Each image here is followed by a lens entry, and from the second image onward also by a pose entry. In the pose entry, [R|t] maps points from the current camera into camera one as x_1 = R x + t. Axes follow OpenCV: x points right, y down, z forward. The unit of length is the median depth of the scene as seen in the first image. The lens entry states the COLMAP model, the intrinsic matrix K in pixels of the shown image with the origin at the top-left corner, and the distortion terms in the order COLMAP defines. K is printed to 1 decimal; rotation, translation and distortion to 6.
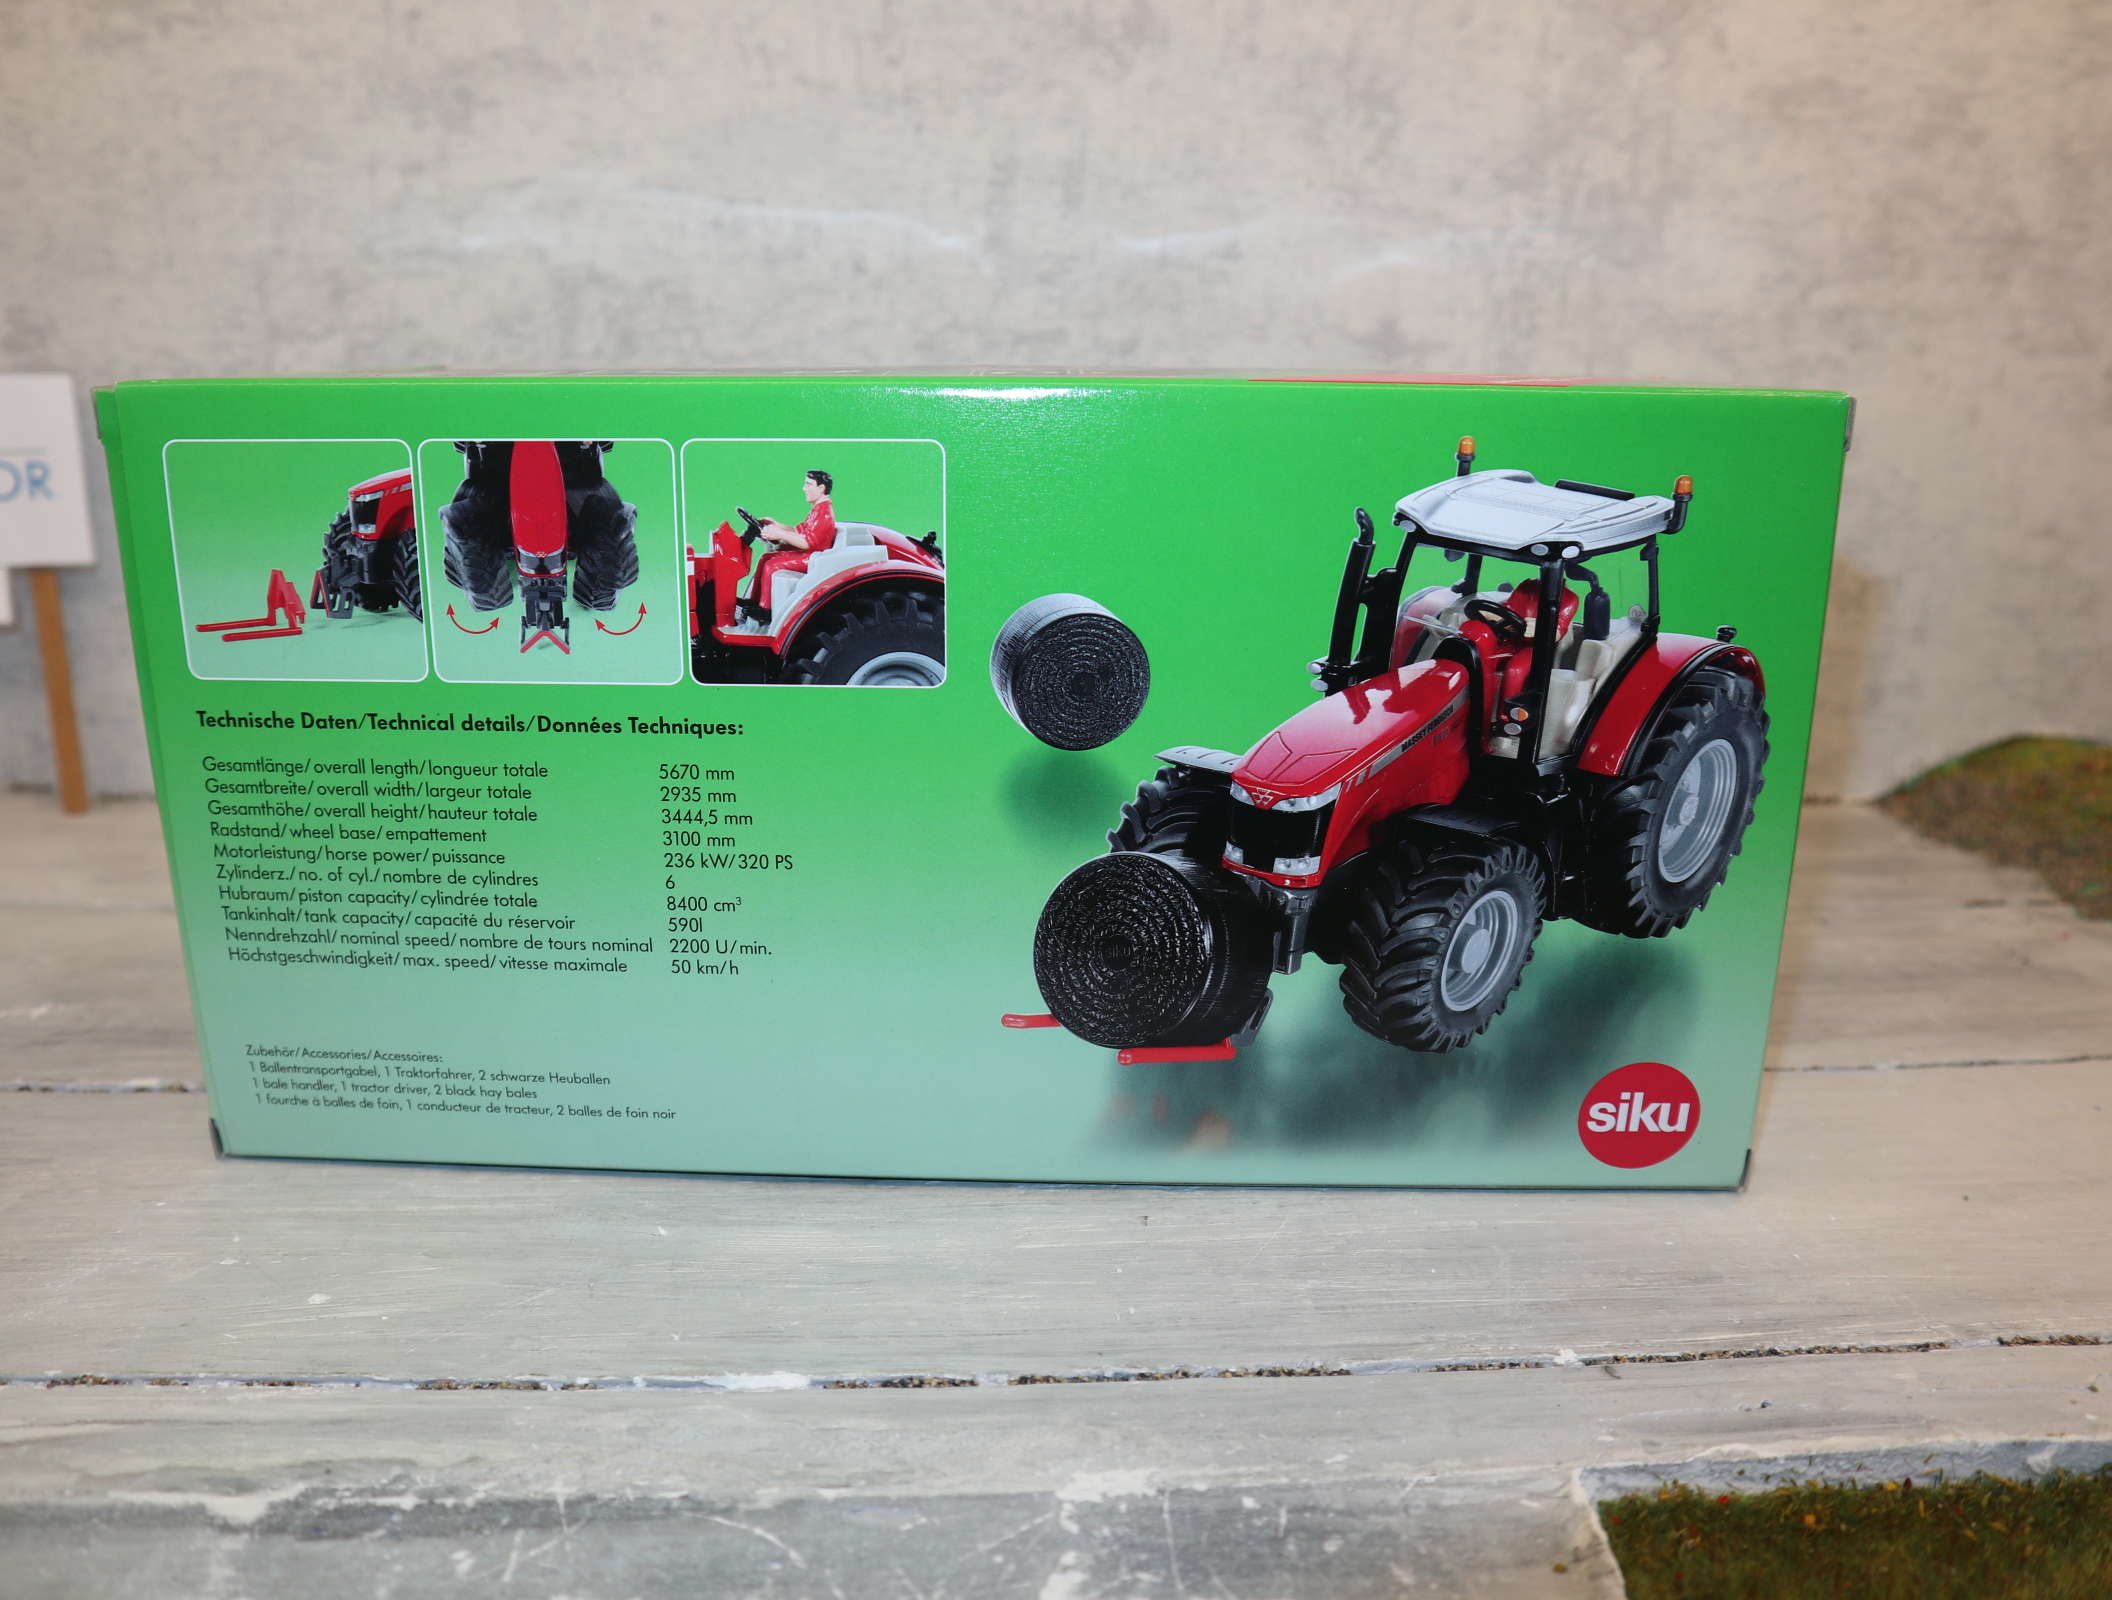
lens RADIAL K [[1655.9, 0, 1056.0], [0, 1655.9, 800.0], [0, 0, 1]] dist [-0.112903, 0.076452]
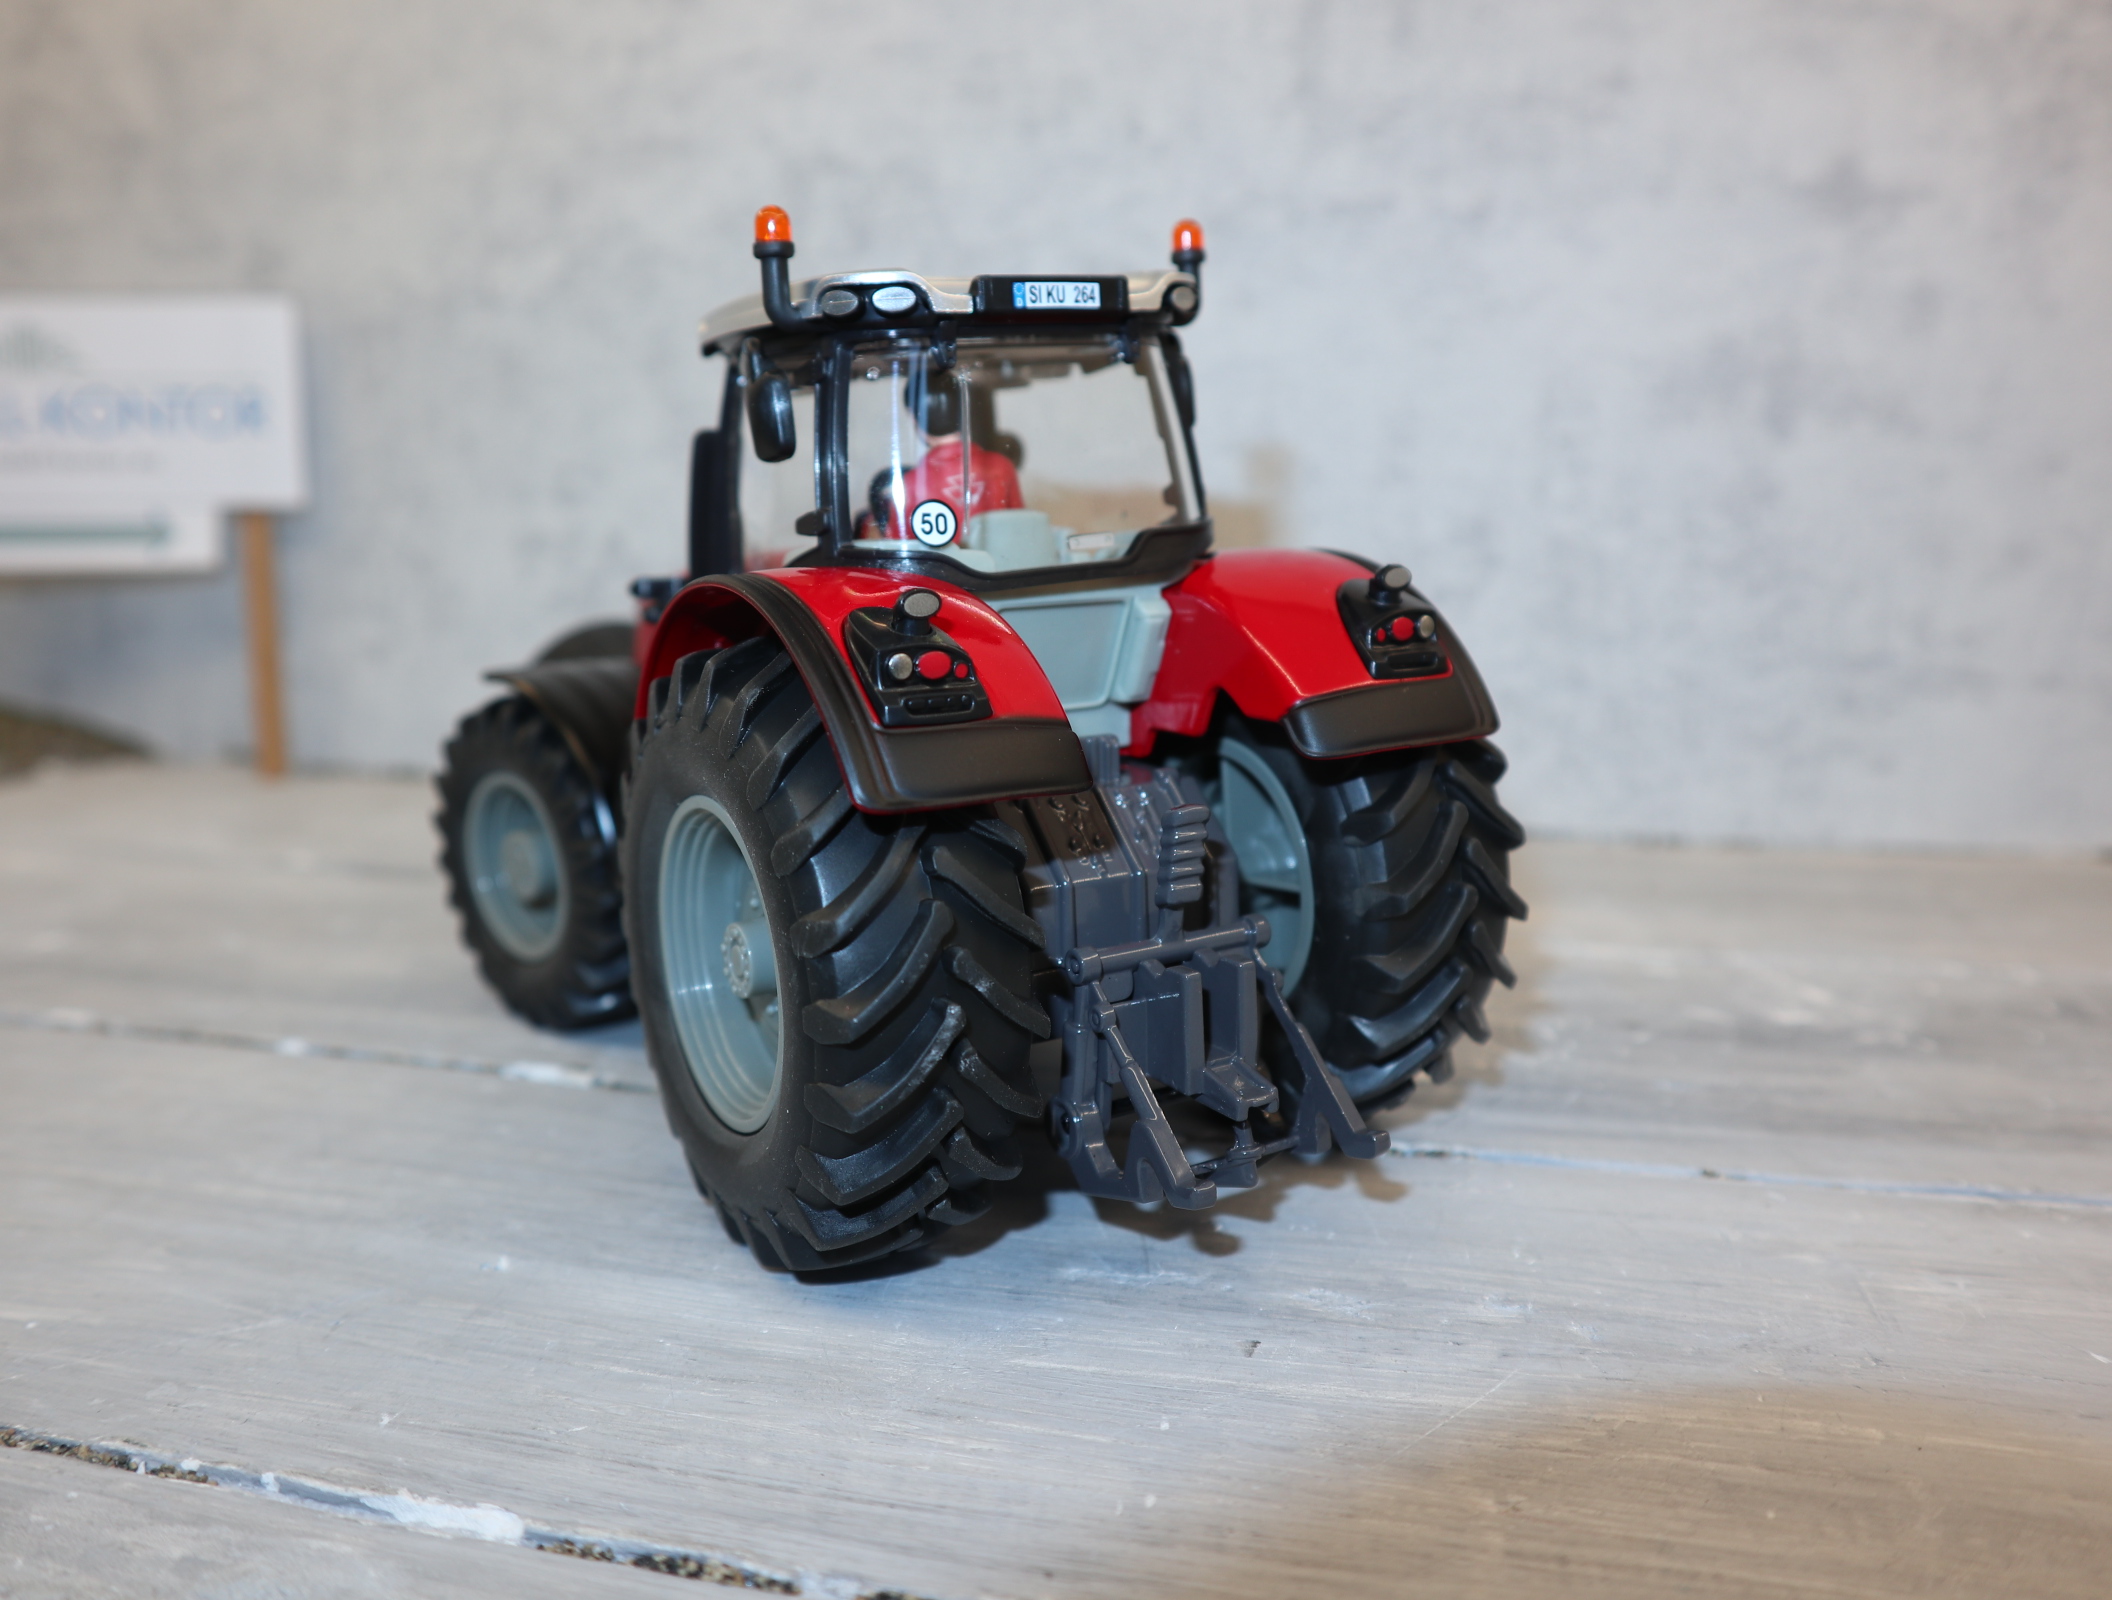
lens RADIAL K [[1655.9, 0, 1056.0], [0, 1655.9, 800.0], [0, 0, 1]] dist [-0.112903, 0.076452]
pose [[0.955062, 0.037144, -0.294068, 0.150089], [-0.064243, 0.994474, -0.083033, 0.118741], [0.289359, 0.098193, 0.952171, 0.423675]]
